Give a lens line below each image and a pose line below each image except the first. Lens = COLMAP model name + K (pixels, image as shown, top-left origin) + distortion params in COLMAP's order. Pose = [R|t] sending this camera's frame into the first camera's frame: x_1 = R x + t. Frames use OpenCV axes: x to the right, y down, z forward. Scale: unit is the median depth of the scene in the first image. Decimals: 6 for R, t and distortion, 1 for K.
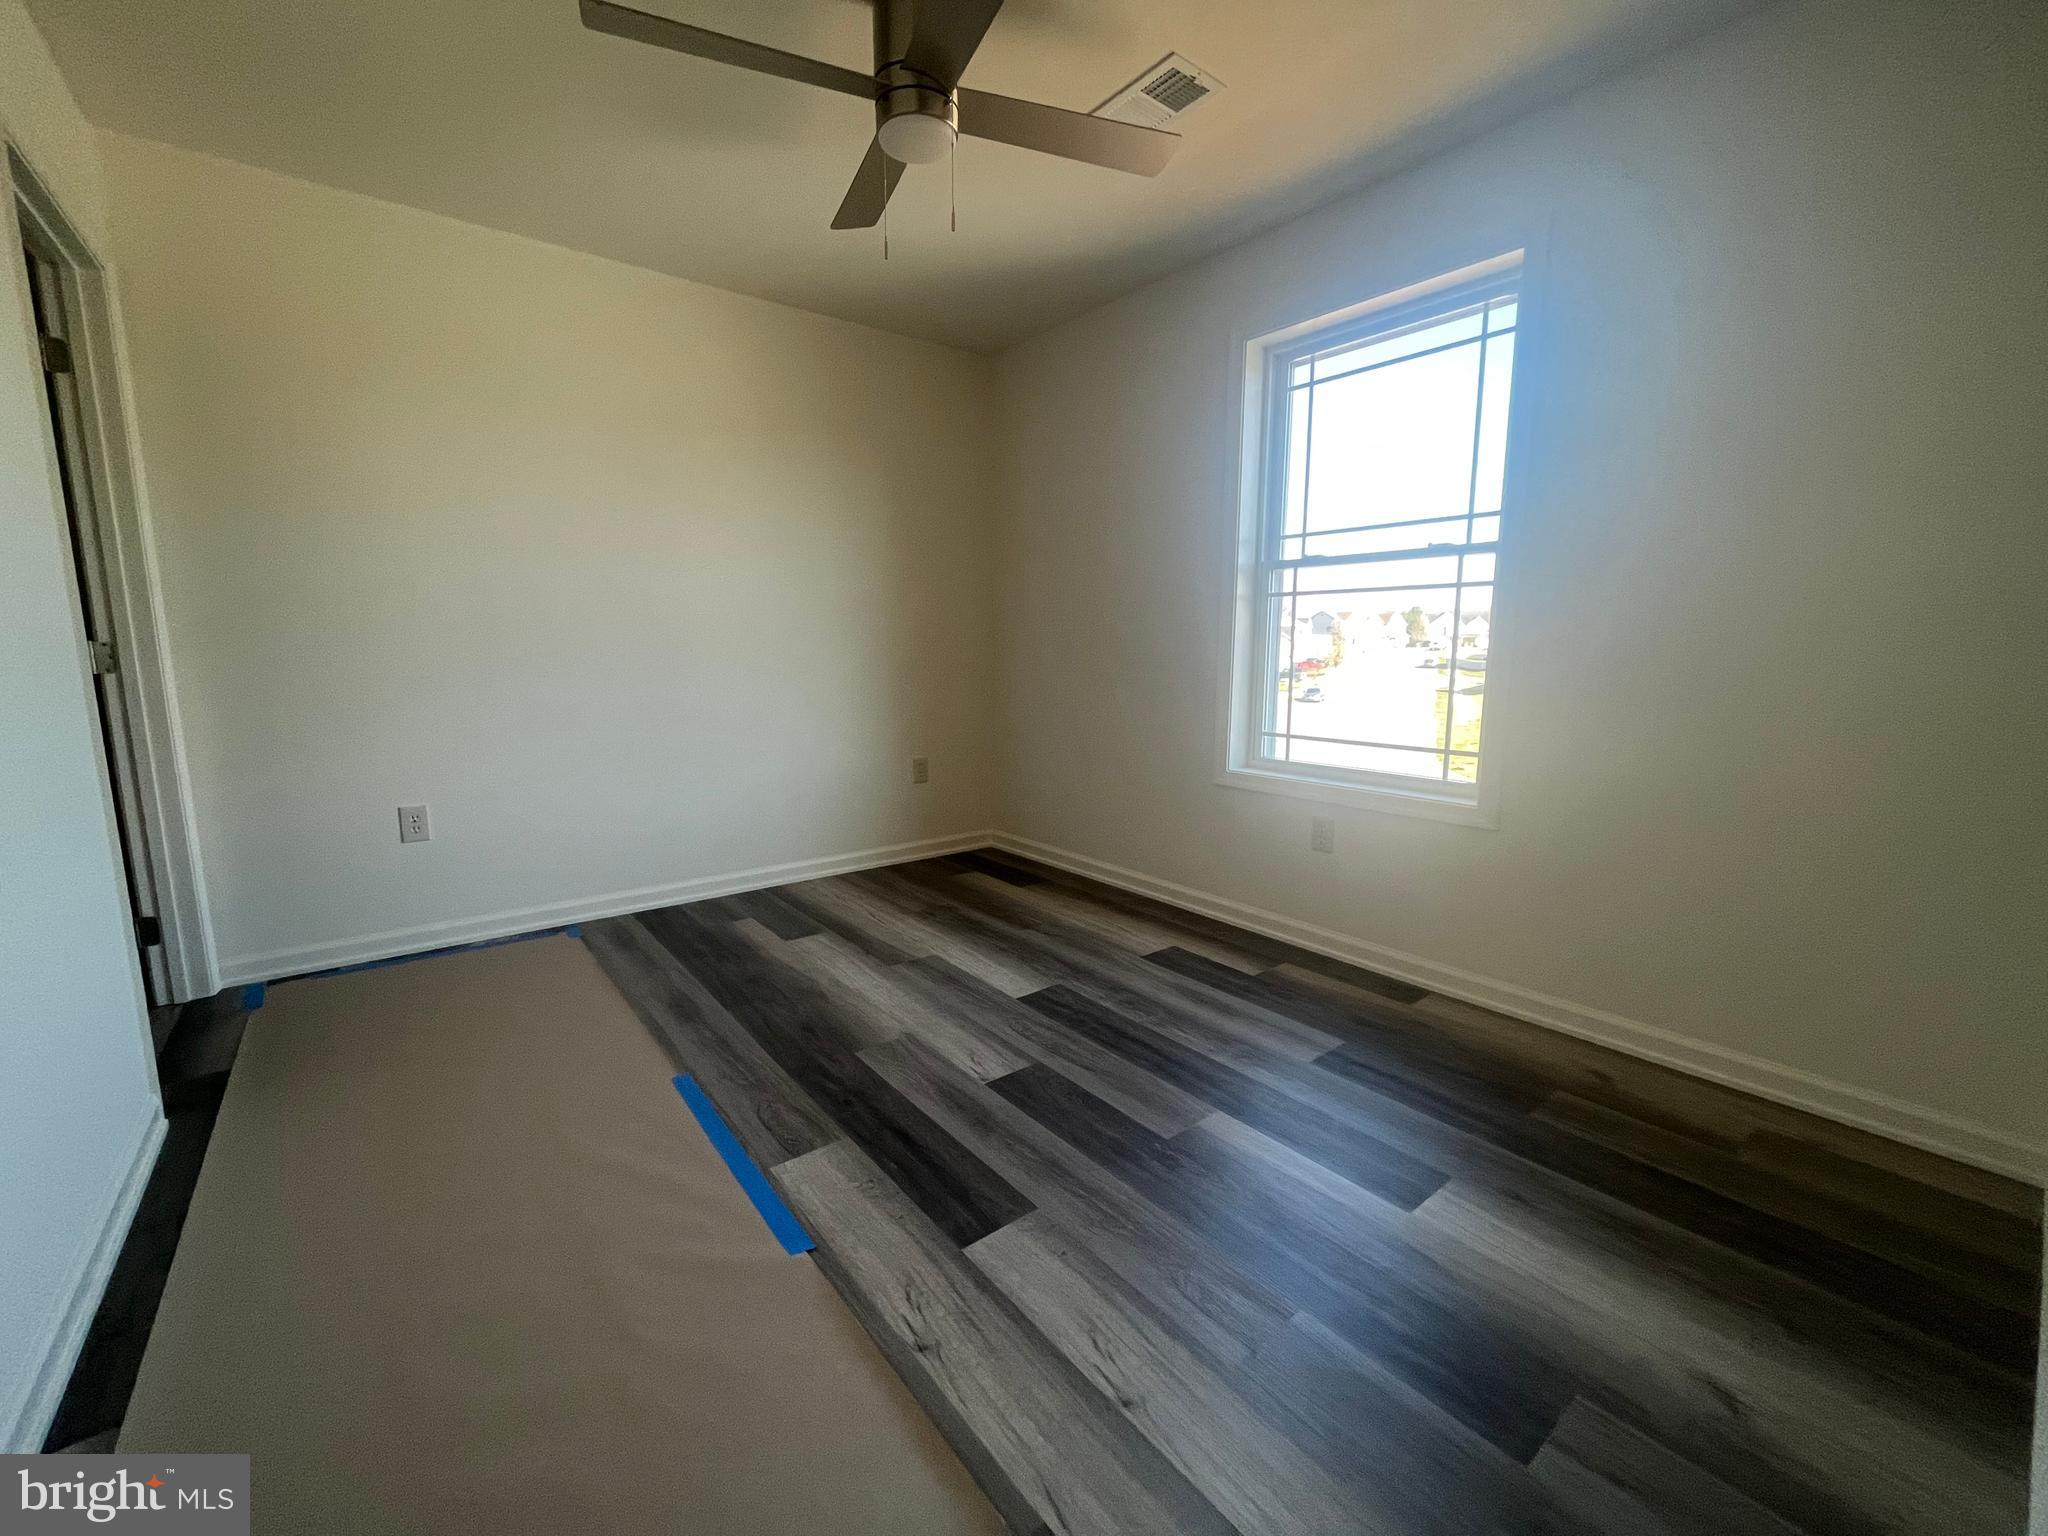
lens RADIAL K [[822.8, 0, 1024.4], [0, 822.8, 769.8], [0, 0, 1]] dist [-0.003973, -0.000533]
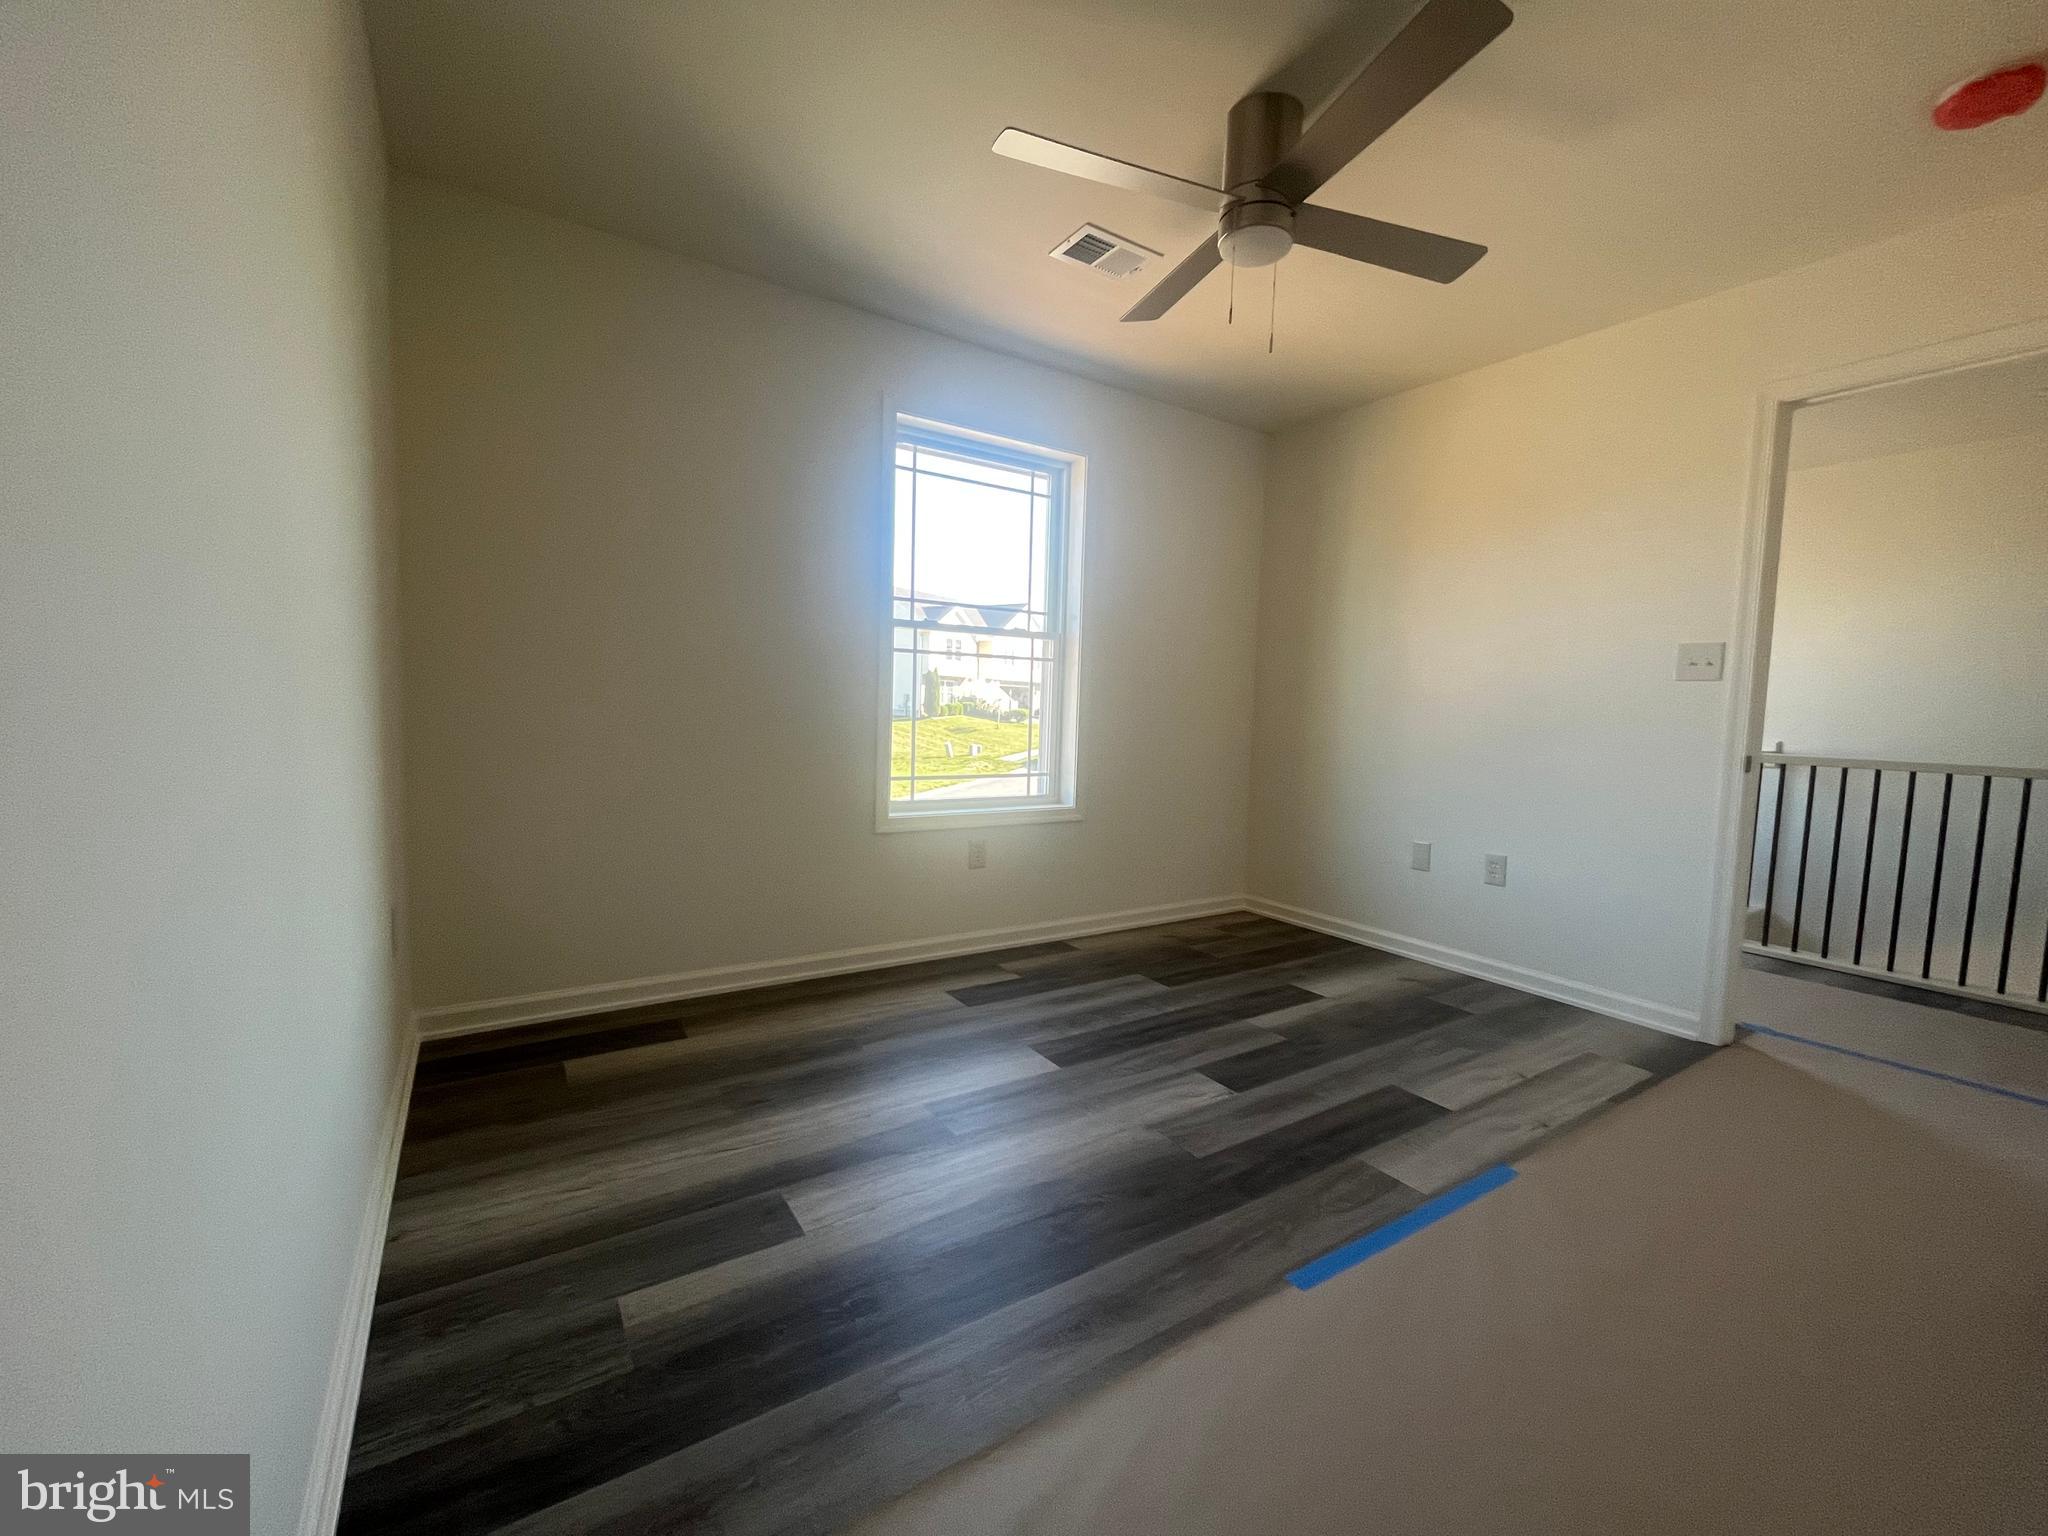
lens RADIAL K [[822.8, 0, 1005.1], [0, 822.8, 770.2], [0, 0, 1]] dist [-0.003973, -0.000533]
pose [[0.103303, -0.080314, 0.991402, -0.944913], [0.121486, 0.990291, 0.067565, -0.137565], [-0.987203, 0.113462, 0.112057, 0.928995]]
